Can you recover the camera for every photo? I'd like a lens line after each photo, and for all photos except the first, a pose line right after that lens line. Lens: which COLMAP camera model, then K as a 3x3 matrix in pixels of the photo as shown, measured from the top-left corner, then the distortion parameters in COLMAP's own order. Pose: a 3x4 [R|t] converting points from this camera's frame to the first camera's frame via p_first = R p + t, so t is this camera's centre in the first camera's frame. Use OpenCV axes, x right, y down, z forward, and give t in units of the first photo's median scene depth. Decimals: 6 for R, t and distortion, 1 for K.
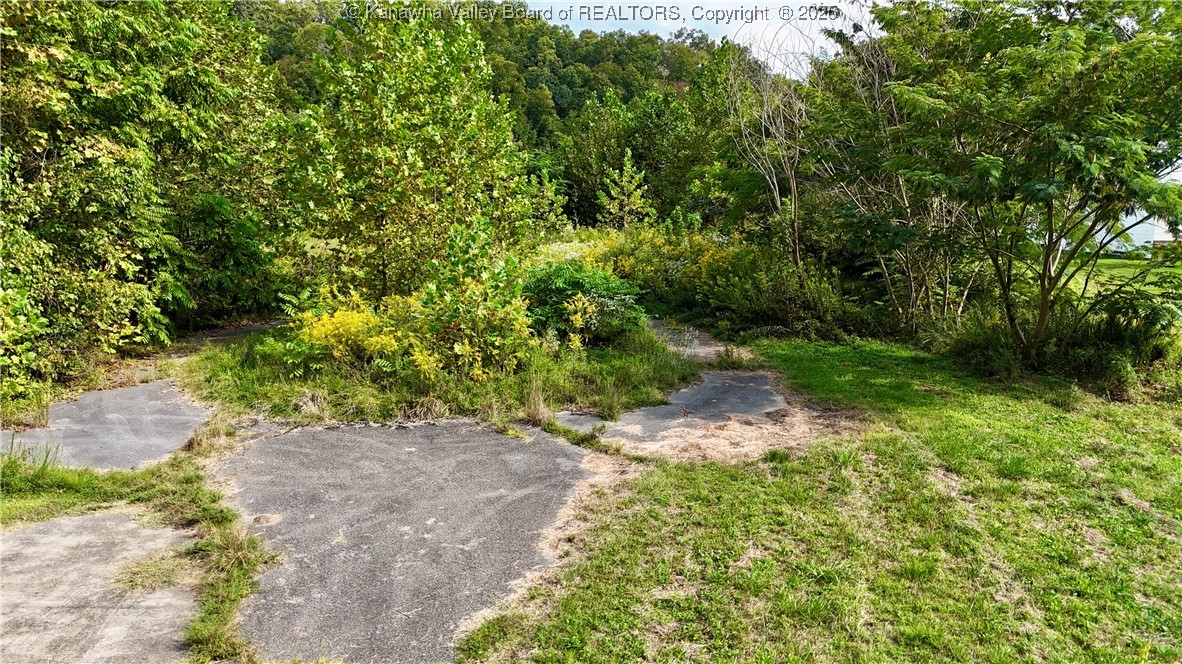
lens RADIAL K [[868.5, 0, 590.0], [0, 868.5, 341.3], [0, 0, 1]] dist [0.080789, -0.075554]
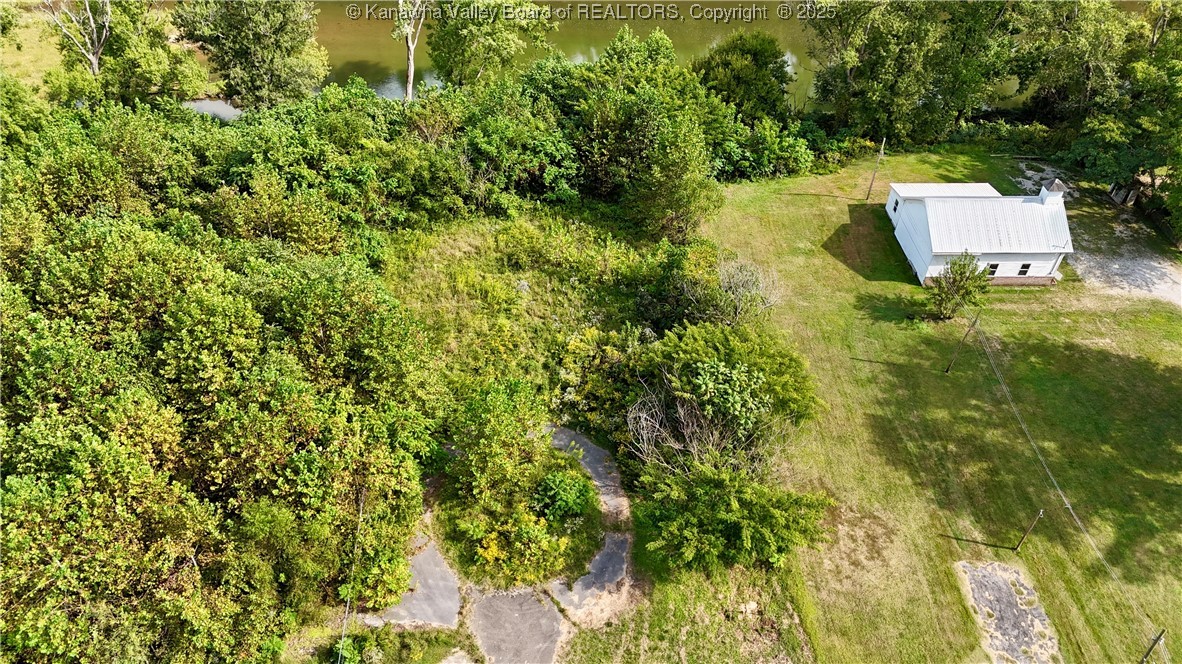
lens RADIAL K [[868.5, 0, 594.8], [0, 868.5, 321.7], [0, 0, 1]] dist [0.080789, -0.075554]
pose [[0.999131, 0.037260, -0.018661, 0.111146], [-0.022219, 0.855175, 0.517863, -2.014127], [0.035254, -0.516999, 0.855260, -1.102121]]
